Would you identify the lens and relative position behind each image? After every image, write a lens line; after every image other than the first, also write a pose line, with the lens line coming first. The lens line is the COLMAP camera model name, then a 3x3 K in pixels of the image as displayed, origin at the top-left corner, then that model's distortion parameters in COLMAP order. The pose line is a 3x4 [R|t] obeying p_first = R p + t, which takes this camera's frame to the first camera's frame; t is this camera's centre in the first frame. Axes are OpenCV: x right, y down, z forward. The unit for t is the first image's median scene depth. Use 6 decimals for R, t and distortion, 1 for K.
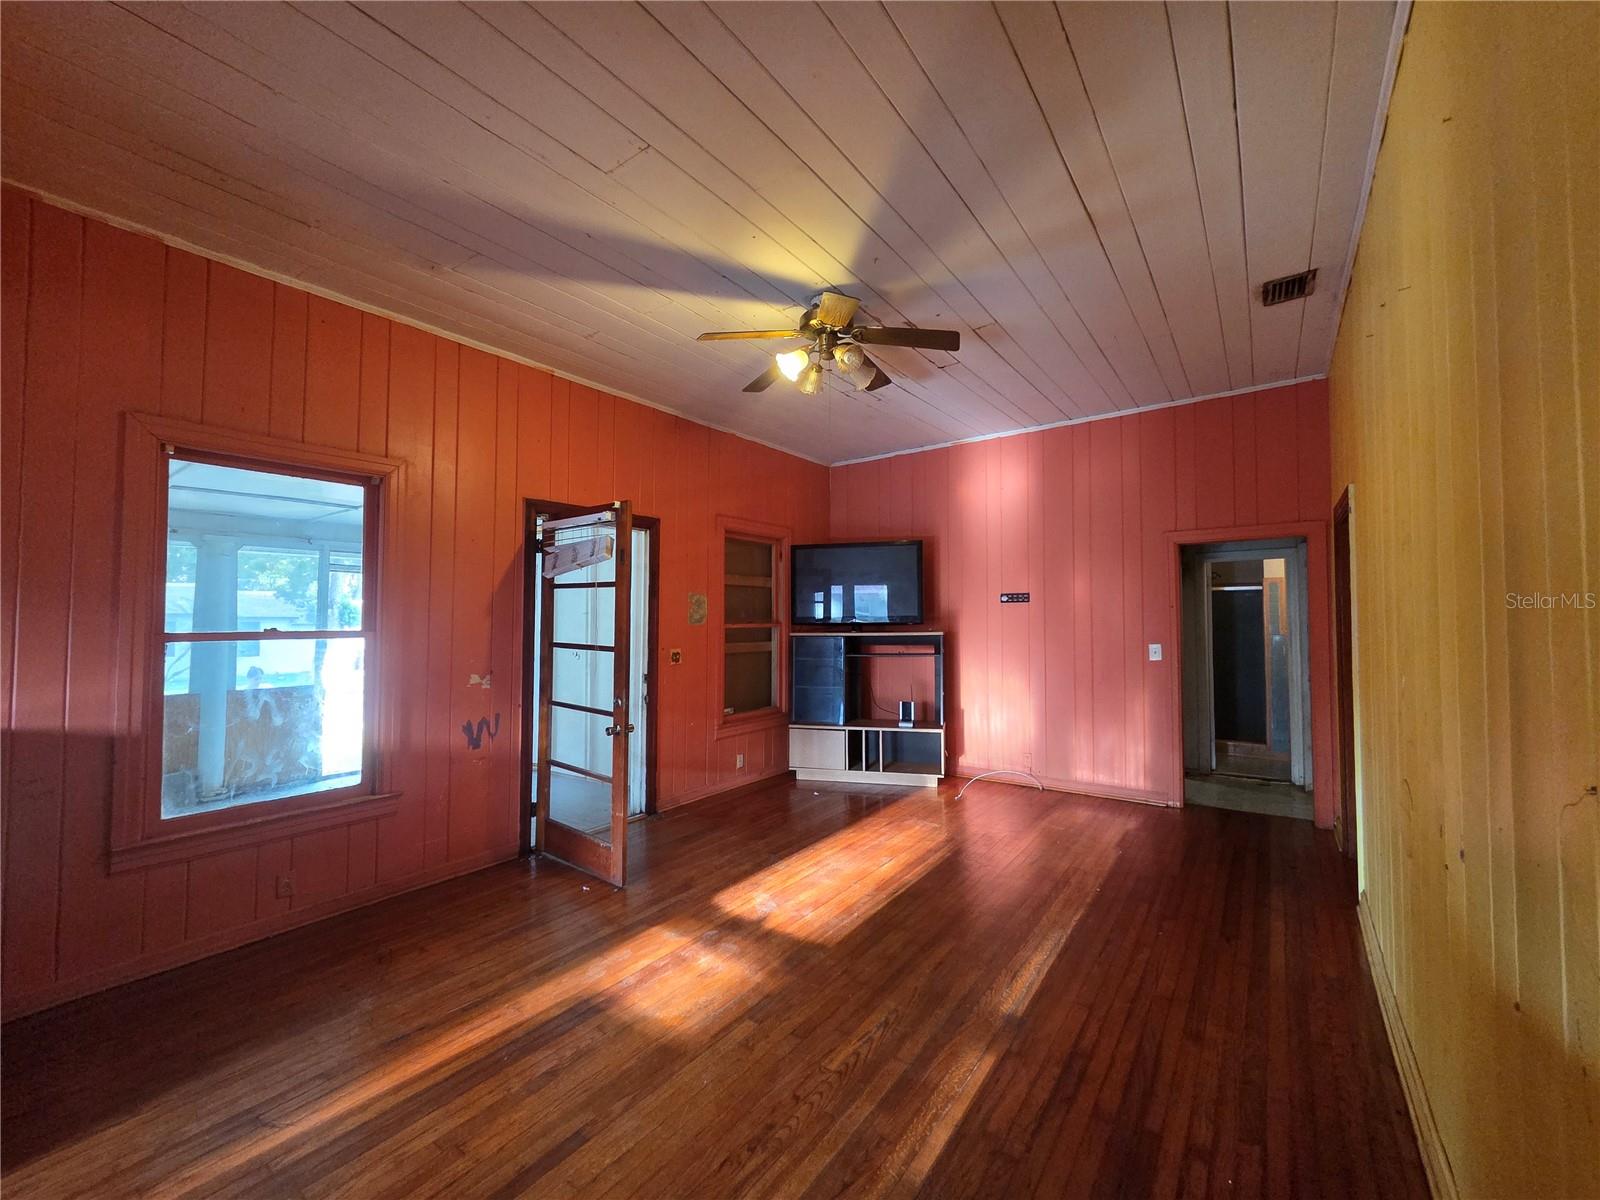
lens RADIAL K [[652.4, 0, 788.3], [0, 652.4, 603.1], [0, 0, 1]] dist [0.003133, -0.000389]
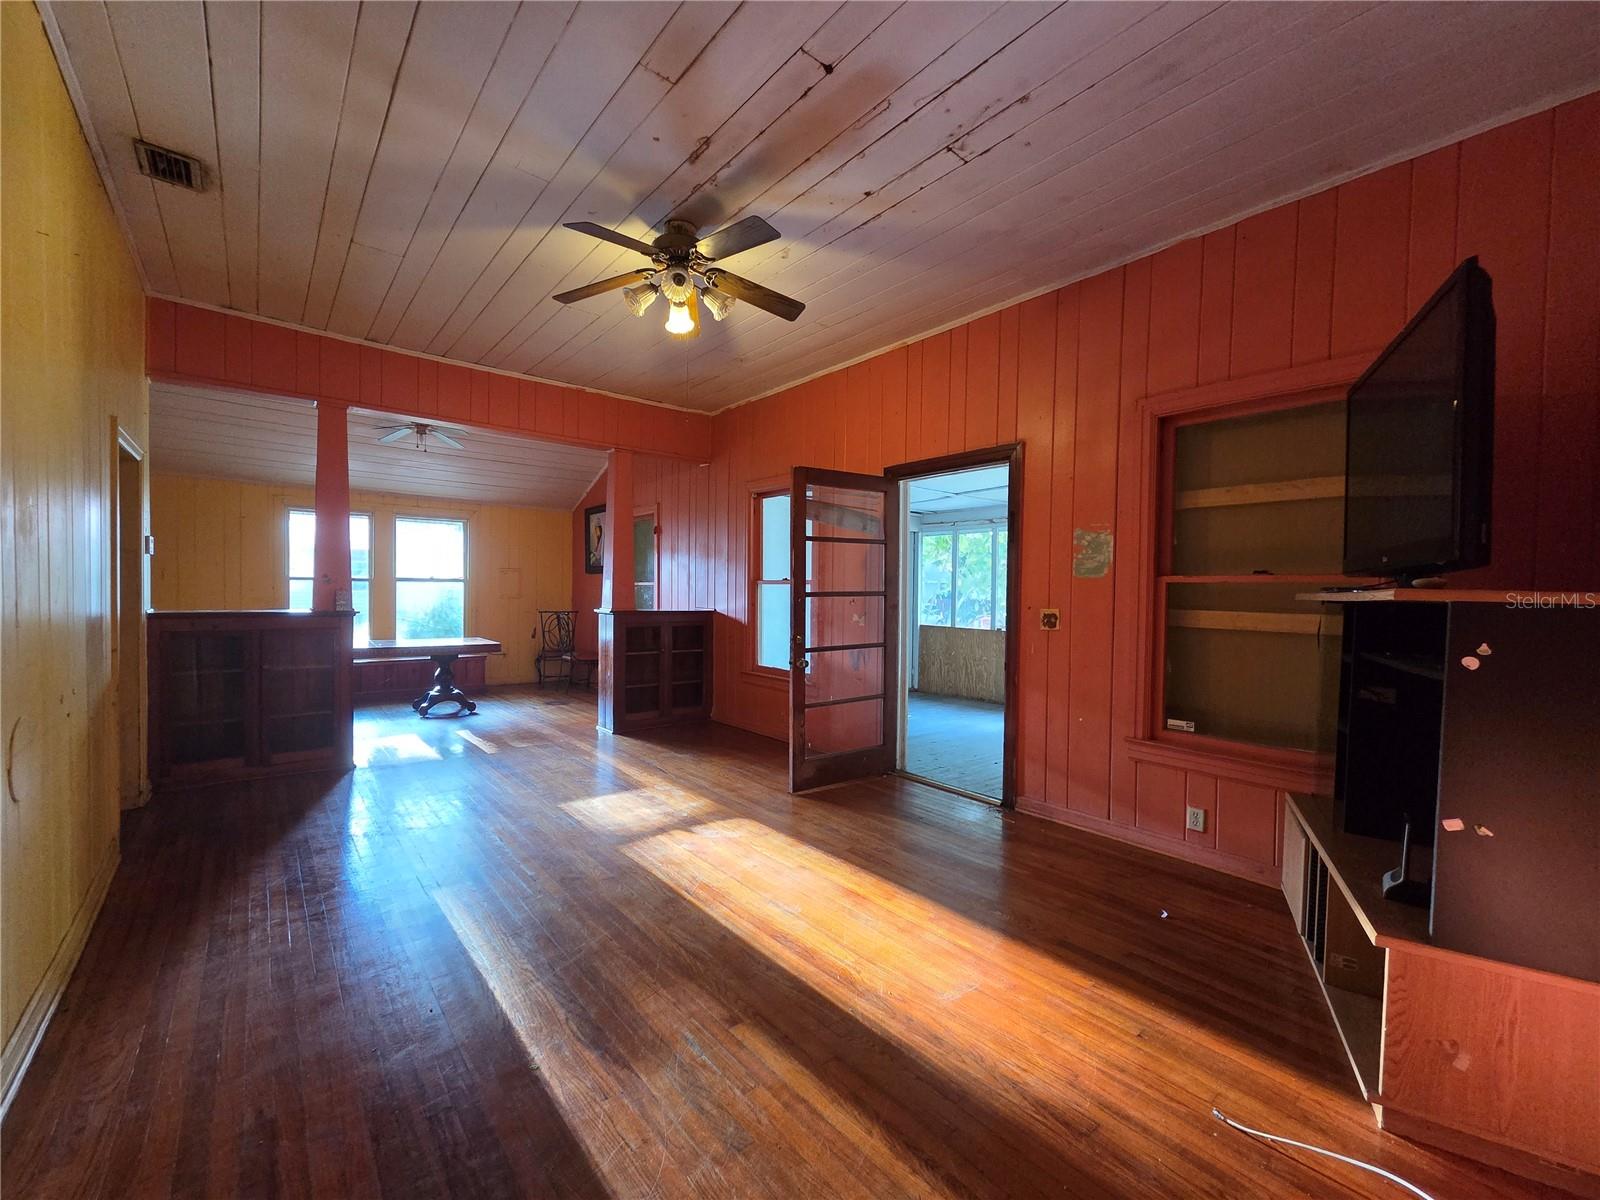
lens RADIAL K [[652.4, 0, 788.3], [0, 652.4, 603.1], [0, 0, 1]] dist [0.003133, -0.000389]
pose [[-0.248624, 0.020190, -0.968390, 0.905404], [0.012864, 0.999763, 0.017542, 0.067523], [0.968515, -0.008096, -0.248825, 1.310558]]
